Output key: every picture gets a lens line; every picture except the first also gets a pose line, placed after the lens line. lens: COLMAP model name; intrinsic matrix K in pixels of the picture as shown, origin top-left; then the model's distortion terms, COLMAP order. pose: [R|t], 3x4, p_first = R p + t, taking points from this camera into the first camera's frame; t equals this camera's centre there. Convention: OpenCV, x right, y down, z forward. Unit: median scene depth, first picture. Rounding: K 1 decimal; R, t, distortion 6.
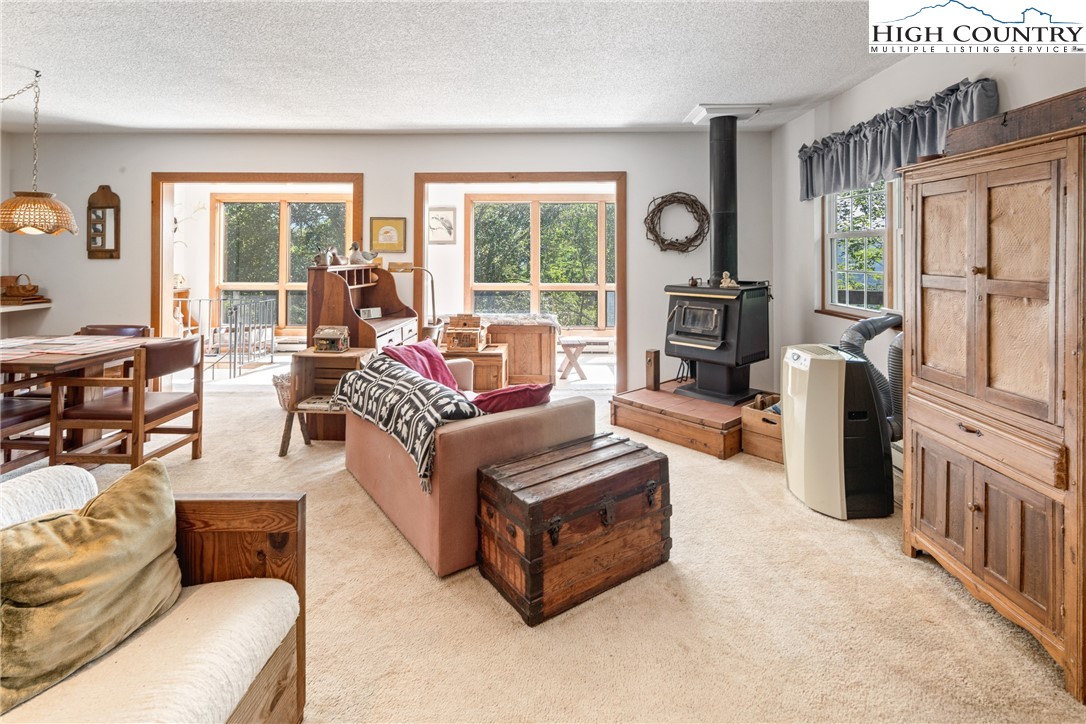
lens RADIAL K [[587.9, 0, 543.0], [0, 587.9, 362.0], [0, 0, 1]] dist [-0.002361, -0.001801]
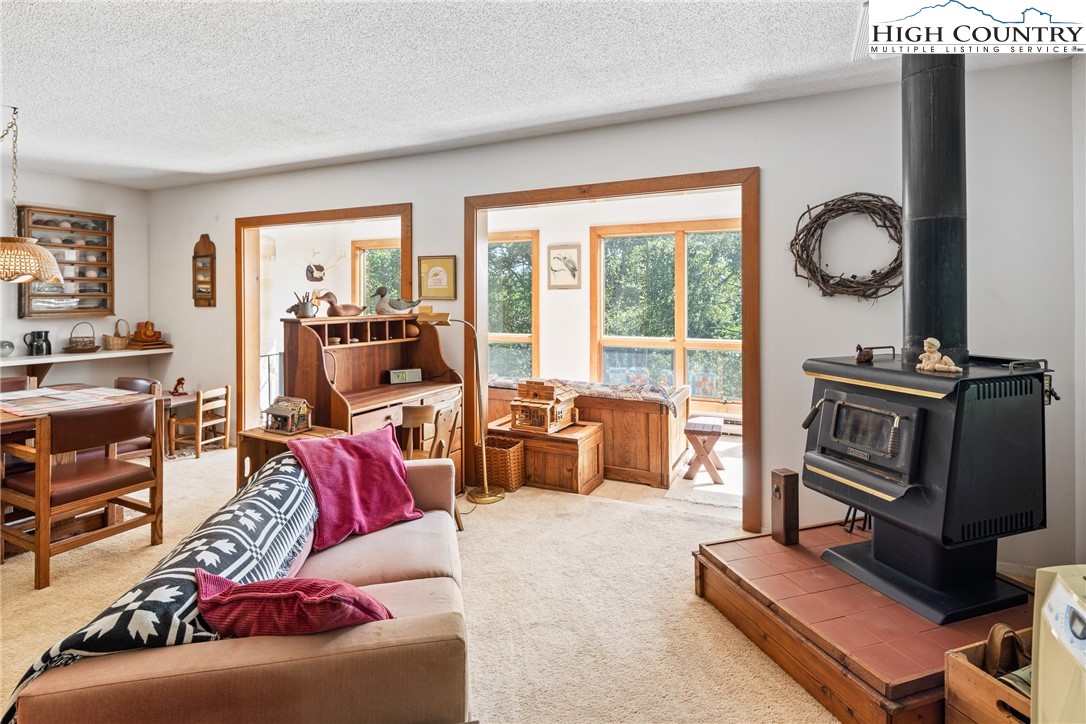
lens RADIAL K [[558.8, 0, 543.0], [0, 558.8, 362.0], [0, 0, 1]] dist [-0.002020, -0.000615]
pose [[0.903545, 0.044576, -0.426167, 0.194517], [-0.074099, 0.995845, -0.052940, -0.076453], [0.422037, 0.079412, 0.903094, 0.401626]]
